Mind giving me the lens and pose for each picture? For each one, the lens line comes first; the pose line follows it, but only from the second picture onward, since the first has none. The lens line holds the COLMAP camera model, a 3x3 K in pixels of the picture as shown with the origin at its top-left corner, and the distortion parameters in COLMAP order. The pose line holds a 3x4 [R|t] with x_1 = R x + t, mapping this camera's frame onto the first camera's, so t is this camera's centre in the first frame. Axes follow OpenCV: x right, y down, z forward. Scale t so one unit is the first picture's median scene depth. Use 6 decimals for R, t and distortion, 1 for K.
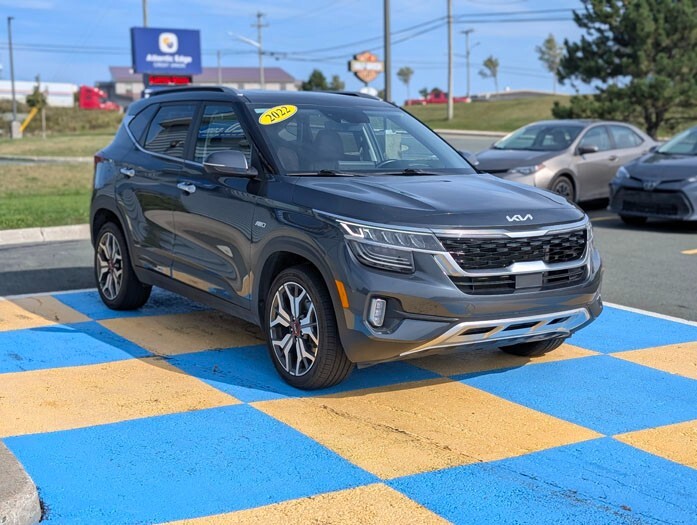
lens RADIAL K [[829.7, 0, 348.5], [0, 829.7, 262.5], [0, 0, 1]] dist [0.002302, -0.015655]
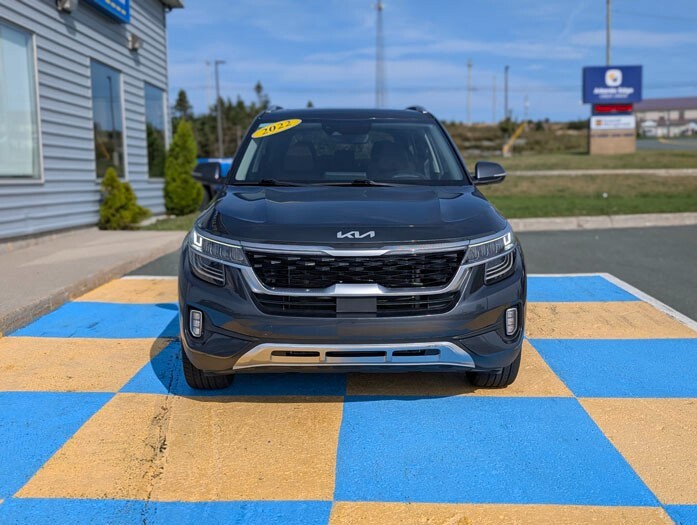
lens RADIAL K [[685.9, 0, 347.9], [0, 685.9, 244.1], [0, 0, 1]] dist [-0.003886, -0.012719]
pose [[0.889445, 0.055772, -0.453627, 0.540929], [-0.063780, 0.997961, -0.002361, -0.041446], [0.452570, 0.031032, 0.891189, 0.332868]]
